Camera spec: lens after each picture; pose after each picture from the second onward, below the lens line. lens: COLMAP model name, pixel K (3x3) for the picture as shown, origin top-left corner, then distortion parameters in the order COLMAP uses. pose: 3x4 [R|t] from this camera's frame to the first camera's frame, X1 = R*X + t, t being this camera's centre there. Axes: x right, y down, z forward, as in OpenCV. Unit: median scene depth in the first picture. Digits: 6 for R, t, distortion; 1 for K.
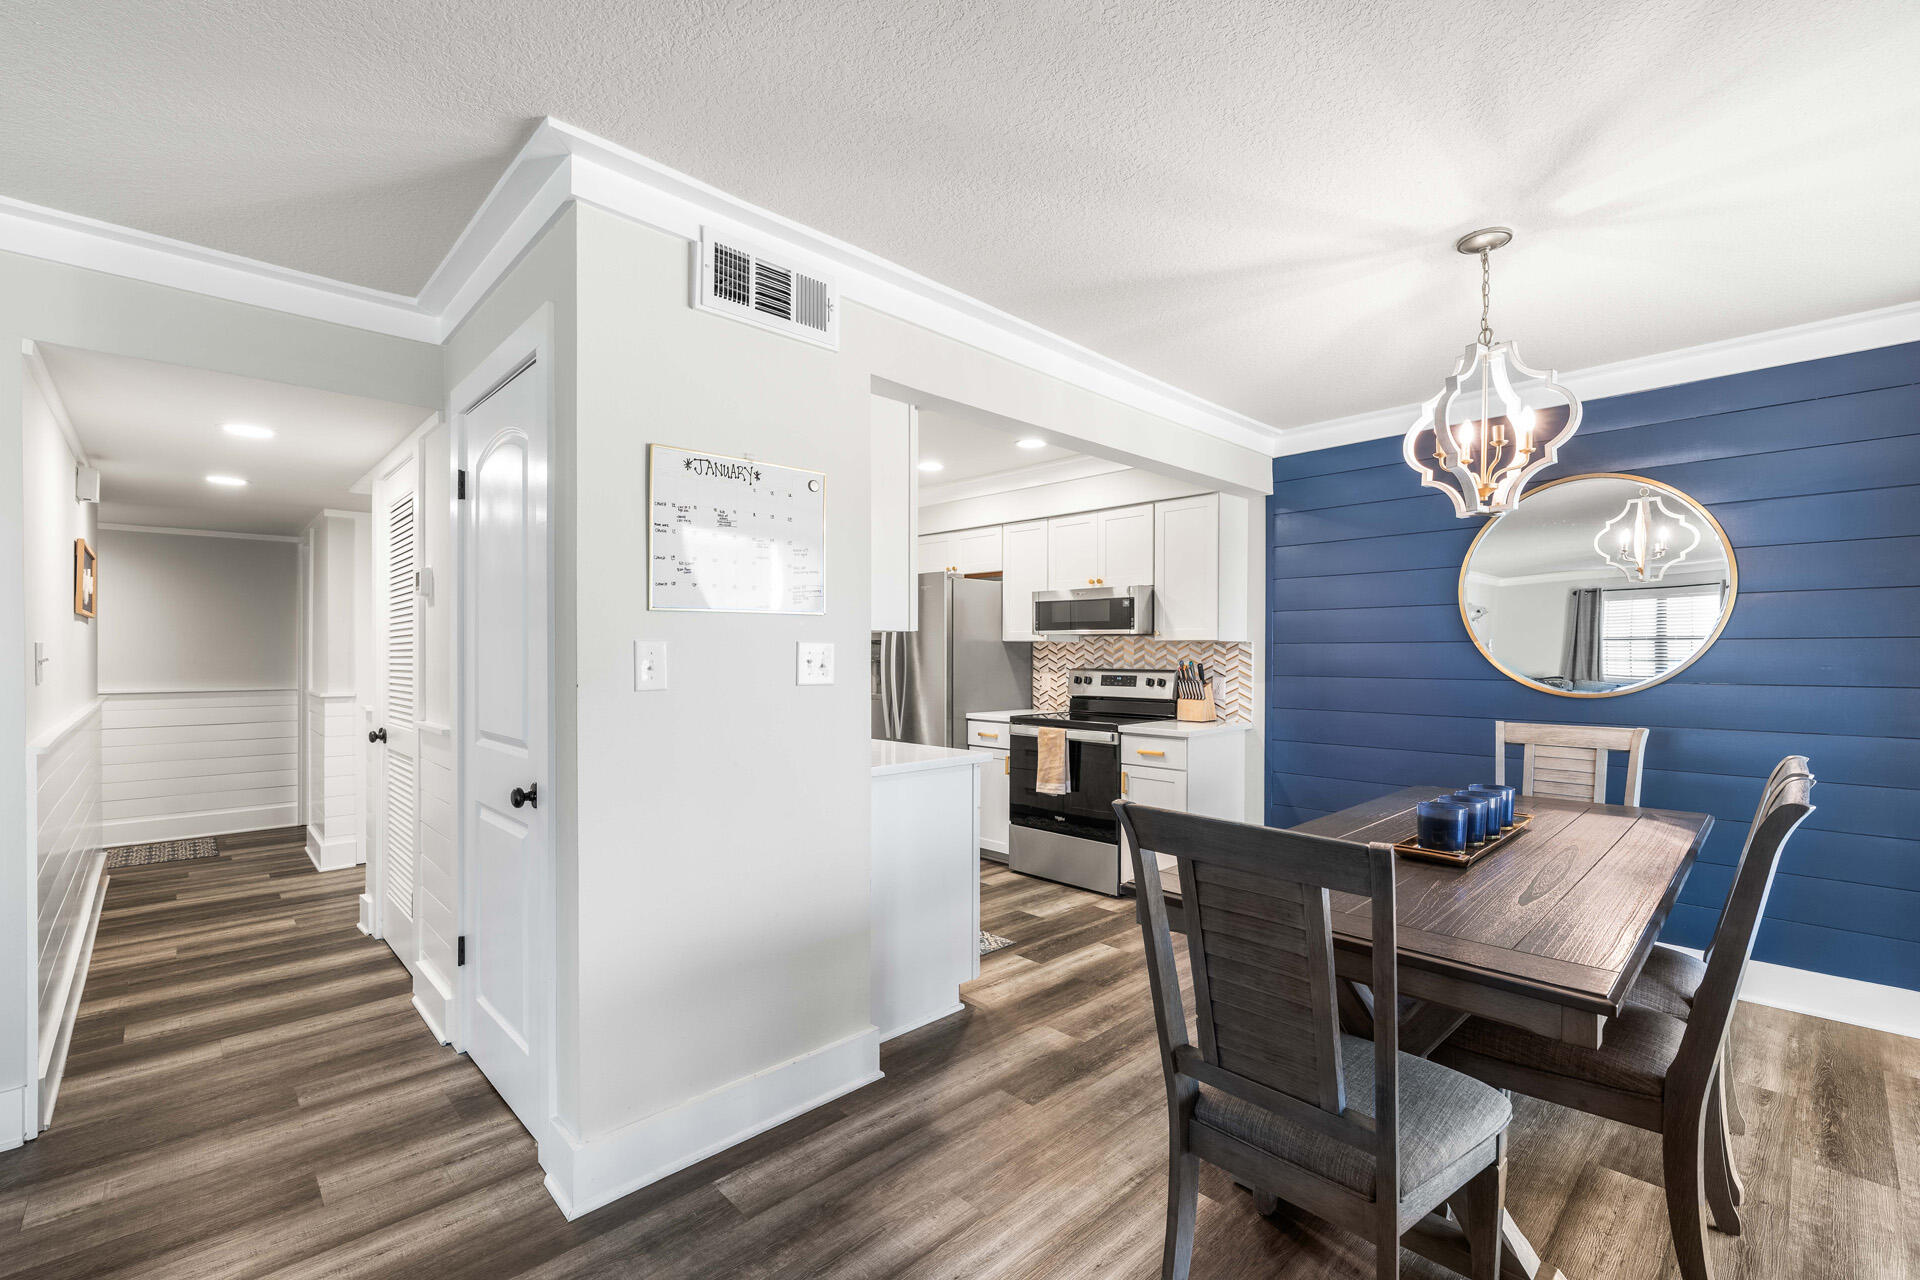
lens RADIAL K [[825.2, 0, 966.9], [0, 825.2, 651.5], [0, 0, 1]] dist [0.000774, 0.000146]
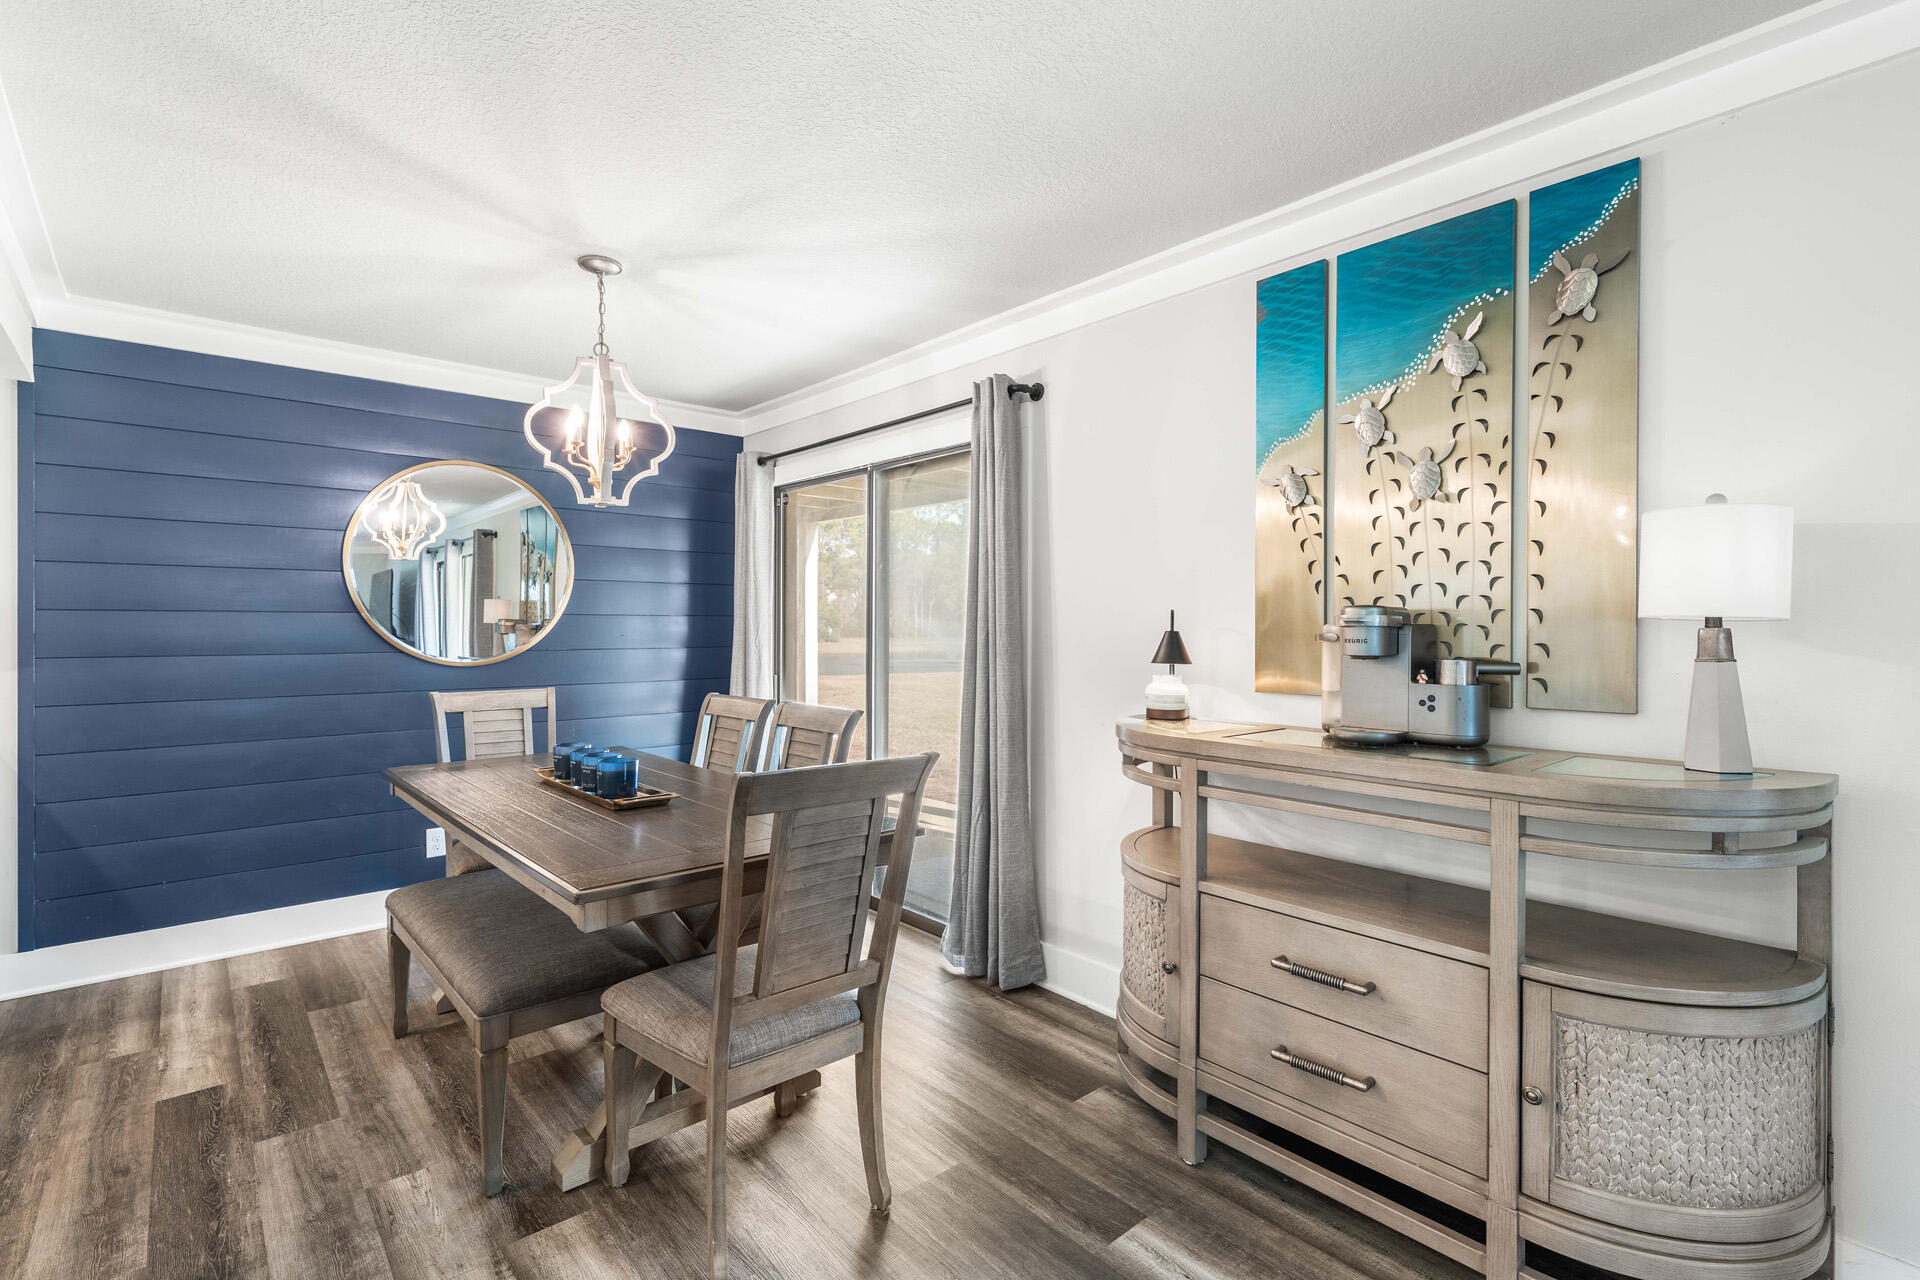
lens RADIAL K [[872.2, 0, 946.6], [0, 872.2, 627.5], [0, 0, 1]] dist [-0.000215, 0.000307]
pose [[0.047924, -0.001220, 0.998850, -0.280229], [-0.002966, 0.999995, 0.001364, 0.000889], [-0.998847, -0.003028, 0.047920, 0.230015]]
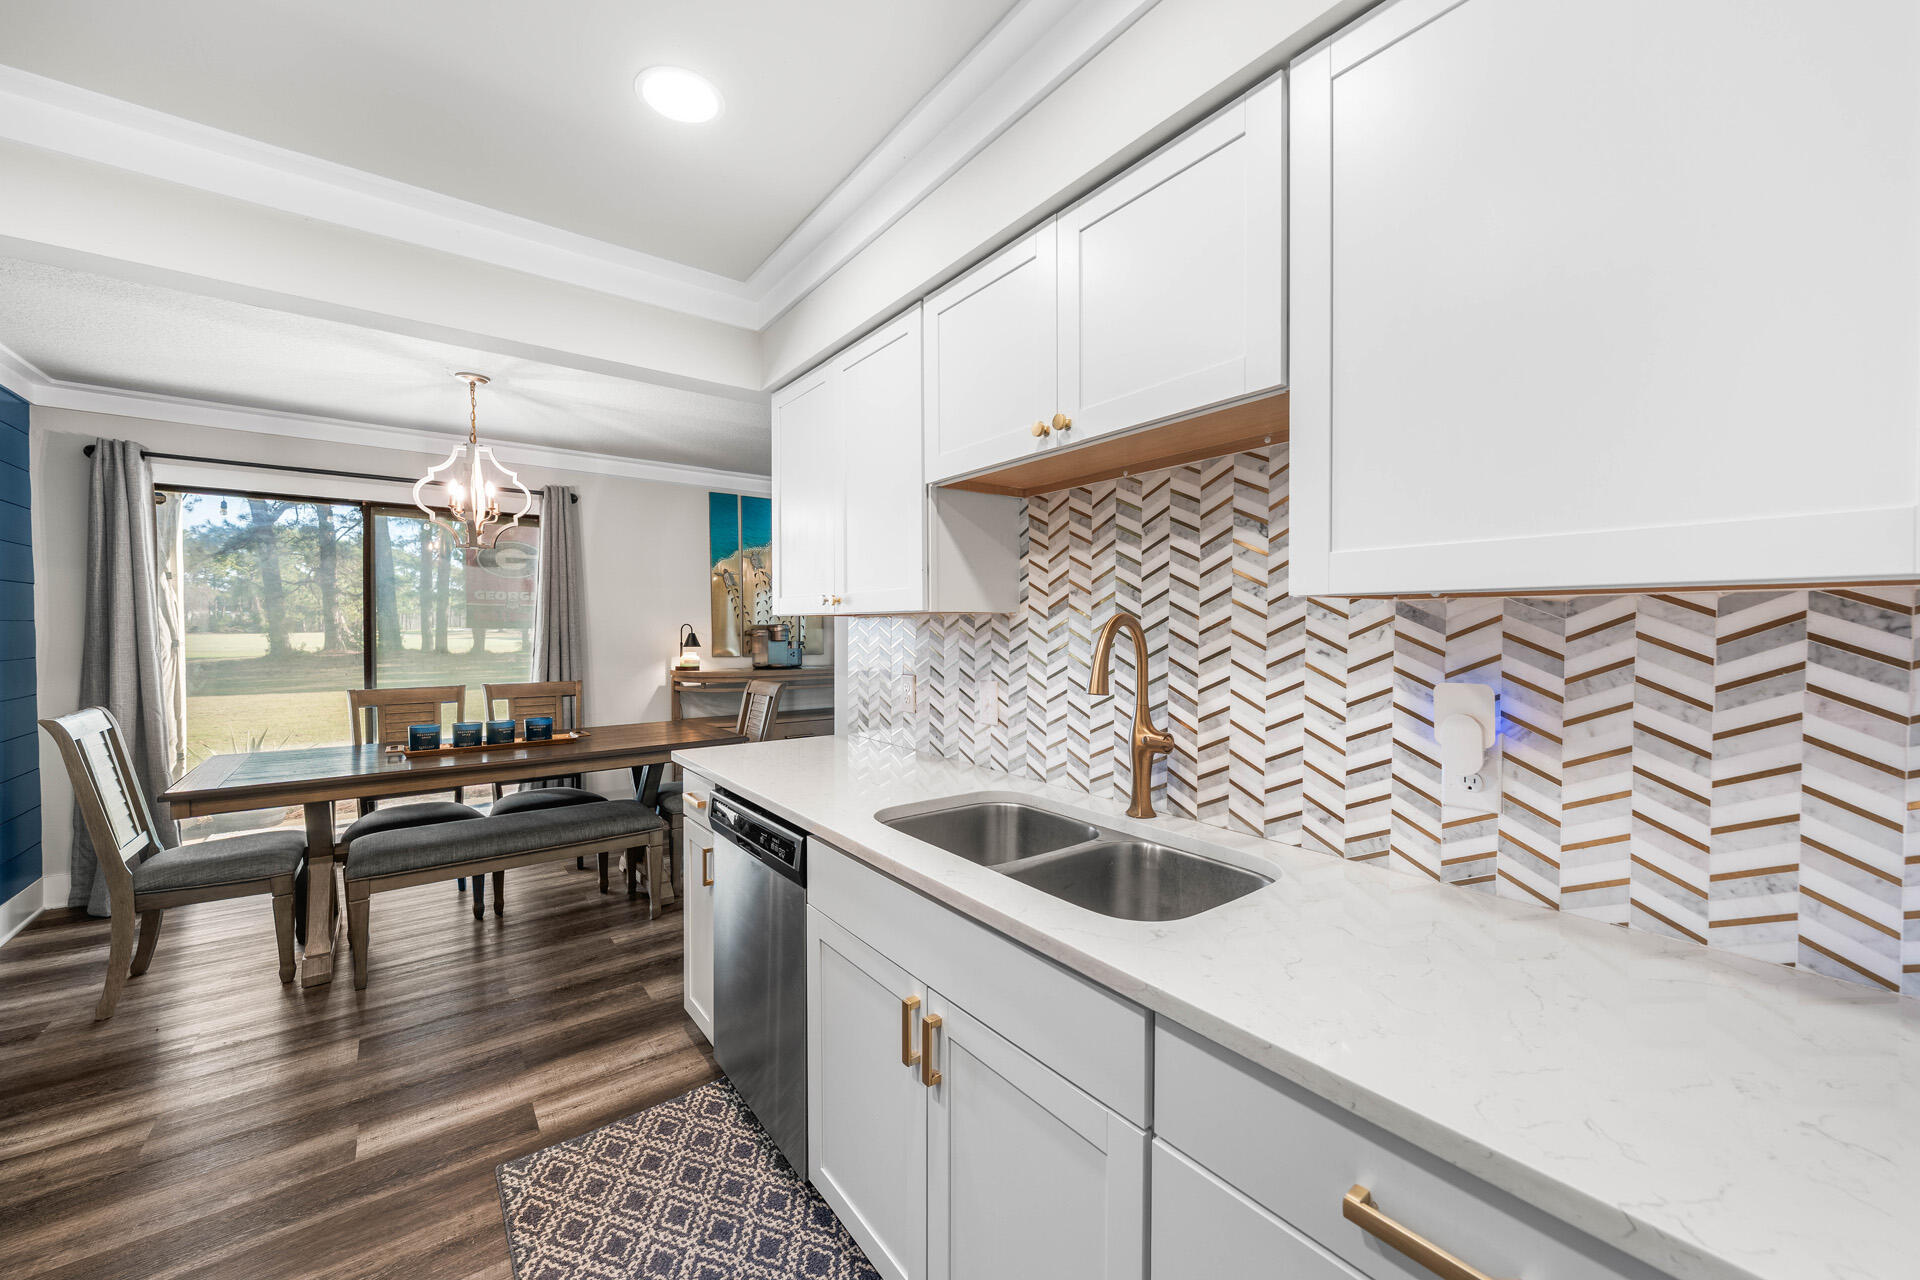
lens RADIAL K [[728.9, 0, 960.0], [0, 728.9, 640.0], [0, 0, 1]] dist [-0.003388, -0.000126]
pose [[-0.993505, -0.004784, 0.113684, -0.242323], [-0.002841, 0.999847, 0.017243, -0.006703], [-0.113749, 0.016808, -0.993367, 1.156524]]
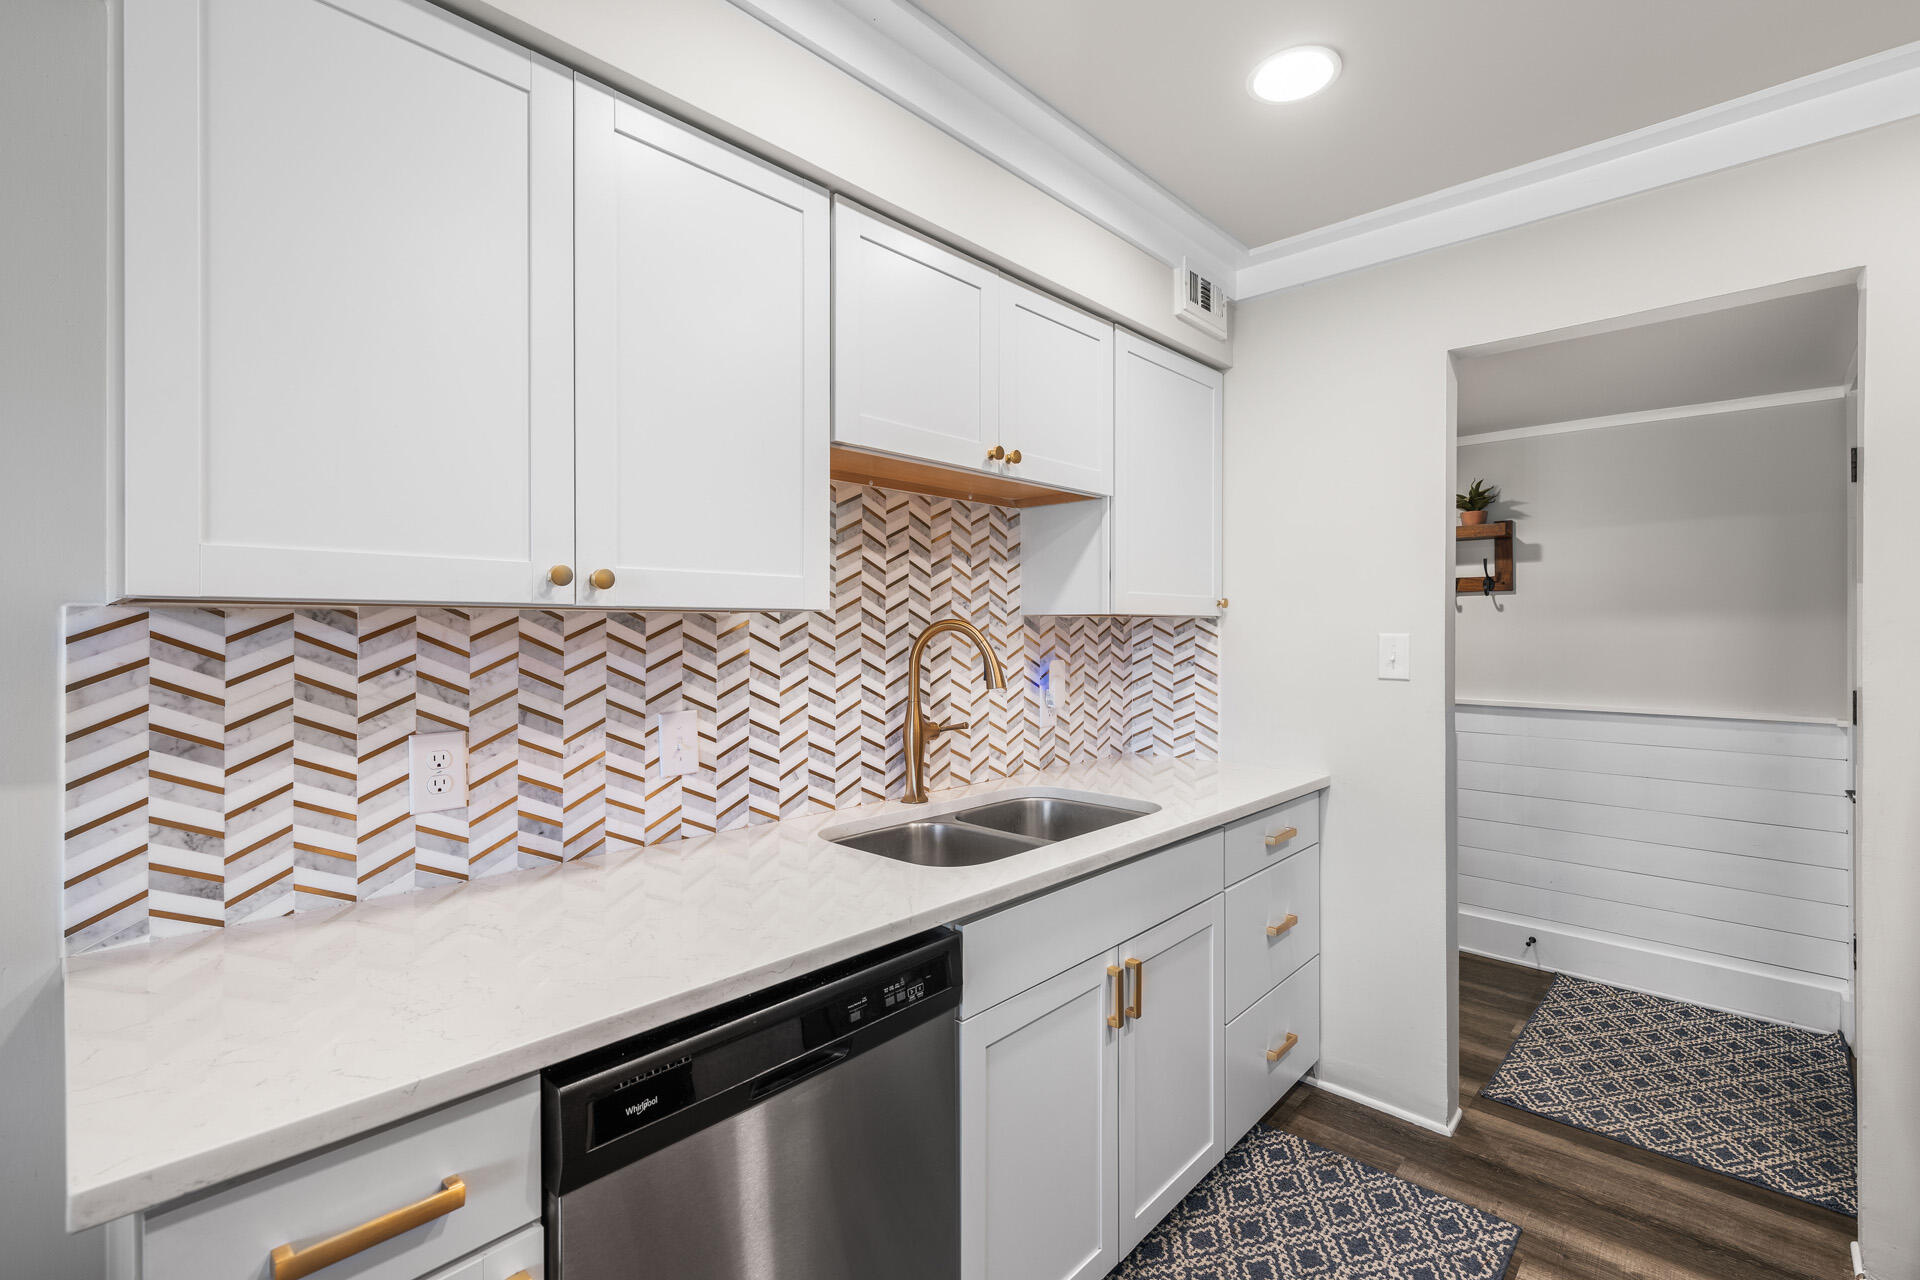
lens RADIAL K [[843.5, 0, 954.4], [0, 843.5, 630.8], [0, 0, 1]] dist [-0.000151, -0.000355]
pose [[0.045017, -0.000721, -0.998986, 0.159909], [0.003114, 0.999995, -0.000581, -0.007268], [0.998981, -0.003085, 0.045019, 0.801416]]
